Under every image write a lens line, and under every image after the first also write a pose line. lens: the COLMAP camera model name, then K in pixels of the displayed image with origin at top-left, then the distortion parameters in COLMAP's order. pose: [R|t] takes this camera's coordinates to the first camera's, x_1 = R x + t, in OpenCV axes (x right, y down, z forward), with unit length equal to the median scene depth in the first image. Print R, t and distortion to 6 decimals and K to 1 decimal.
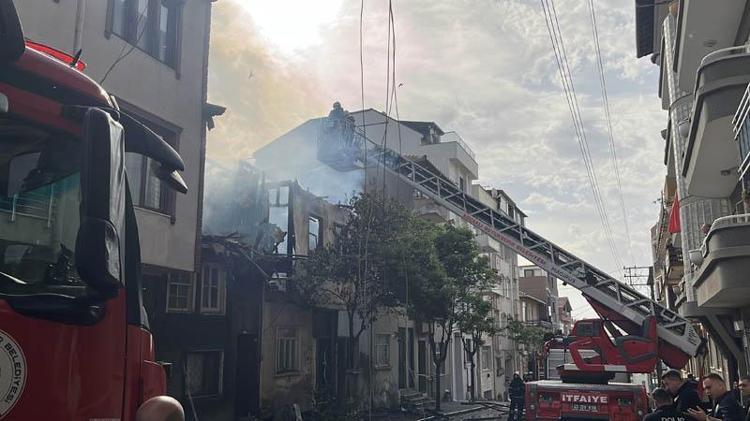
lens RADIAL K [[649.6, 0, 375.4], [0, 649.6, 216.2], [0, 0, 1]] dist [0.074537, -0.103065]
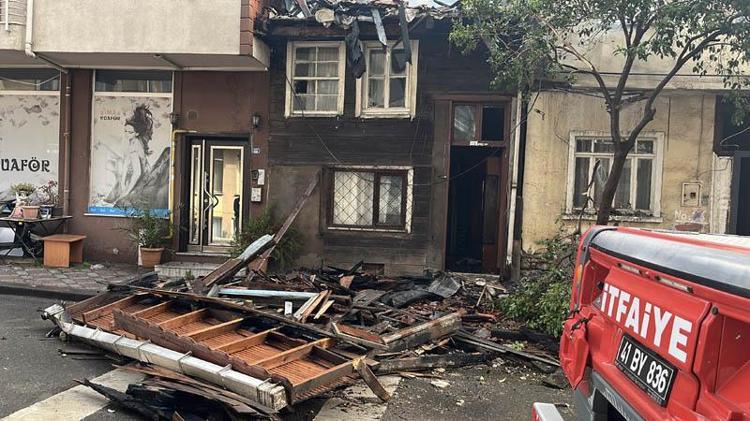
lens RADIAL K [[649.6, 0, 375.4], [0, 649.6, 216.2], [0, 0, 1]] dist [0.074537, -0.103065]
pose [[0.241829, 0.023843, -0.970026, 0.367113], [0.150488, 0.986680, 0.061769, 0.184156], [0.958578, -0.160915, 0.235020, 0.712596]]
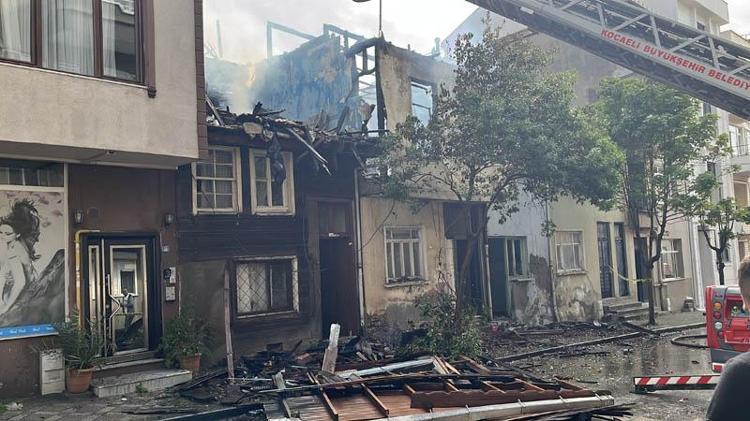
lens RADIAL K [[649.6, 0, 375.4], [0, 649.6, 216.2], [0, 0, 1]] dist [0.074537, -0.103065]
pose [[0.915524, -0.071573, -0.395846, 0.159528], [0.123377, 0.986578, 0.106966, 0.072186], [0.382877, -0.146768, 0.912066, 0.279366]]
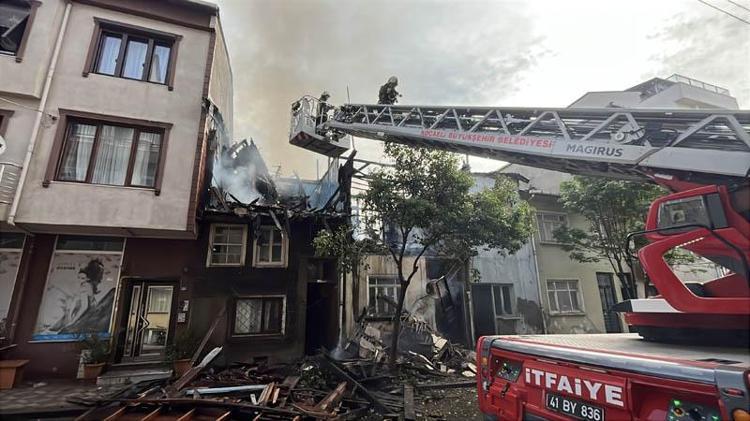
lens RADIAL K [[346.9, 0, 375.0], [0, 346.9, 210.5], [0, 0, 1]] dist [-0.001340, 0.000263]
pose [[0.658121, -0.214561, -0.721693, 0.327656], [0.165076, 0.976333, -0.139730, 0.149443], [0.734593, -0.027175, 0.677964, 0.619955]]
